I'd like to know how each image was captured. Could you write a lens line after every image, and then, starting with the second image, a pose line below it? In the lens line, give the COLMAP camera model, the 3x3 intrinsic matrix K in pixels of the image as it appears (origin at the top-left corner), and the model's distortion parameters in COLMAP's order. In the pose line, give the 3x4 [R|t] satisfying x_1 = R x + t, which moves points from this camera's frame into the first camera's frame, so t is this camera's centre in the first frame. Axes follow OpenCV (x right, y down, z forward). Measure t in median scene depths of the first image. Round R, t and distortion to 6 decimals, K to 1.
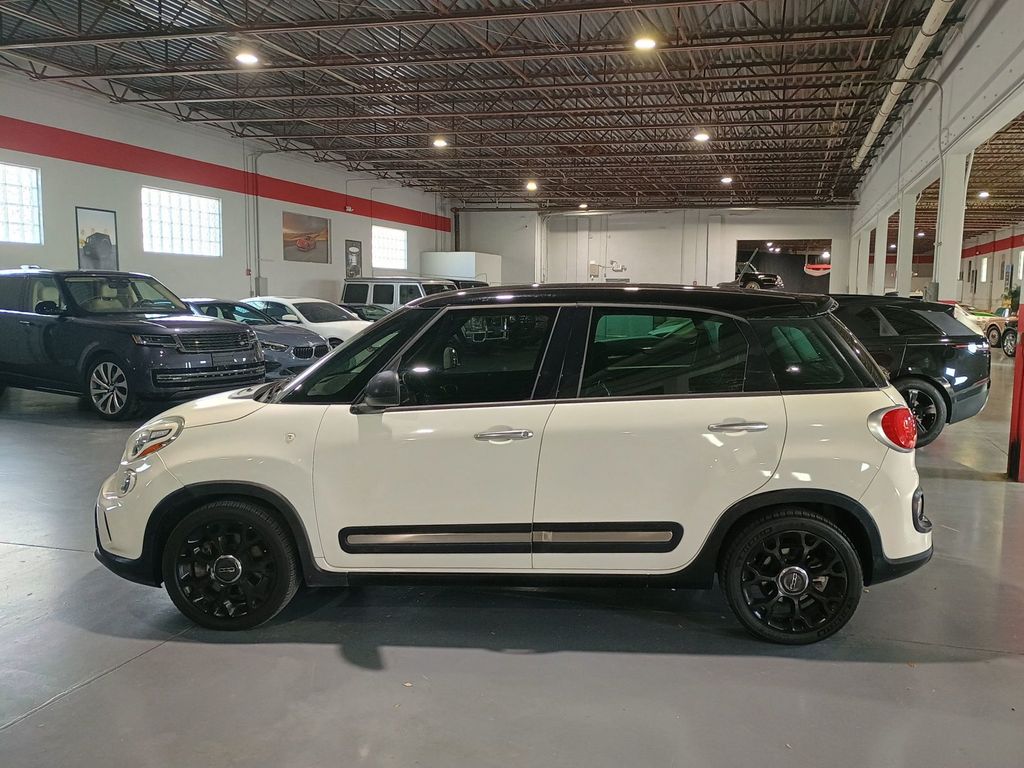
lens RADIAL K [[867.0, 0, 524.2], [0, 867.0, 384.0], [0, 0, 1]] dist [0.066813, -0.095156]
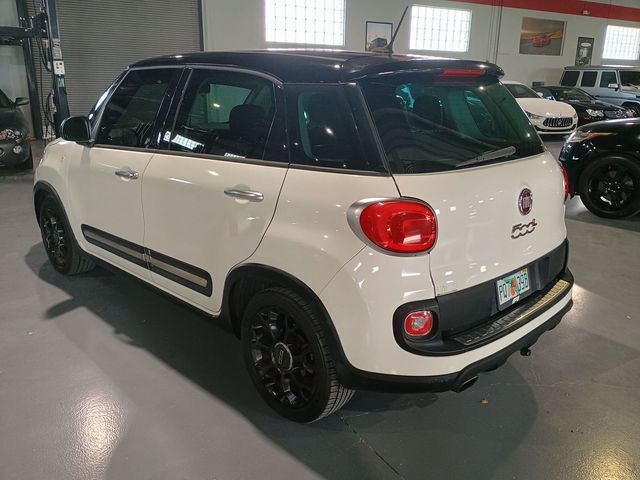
lens RADIAL K [[541.9, 0, 327.6], [0, 541.9, 240.0], [0, 0, 1]] dist [0.066813, -0.095156]
pose [[0.748819, 0.198785, -0.632261, 0.117106], [-0.082610, 0.974516, 0.208552, -0.006077], [0.657606, -0.103937, 0.746158, 0.096336]]
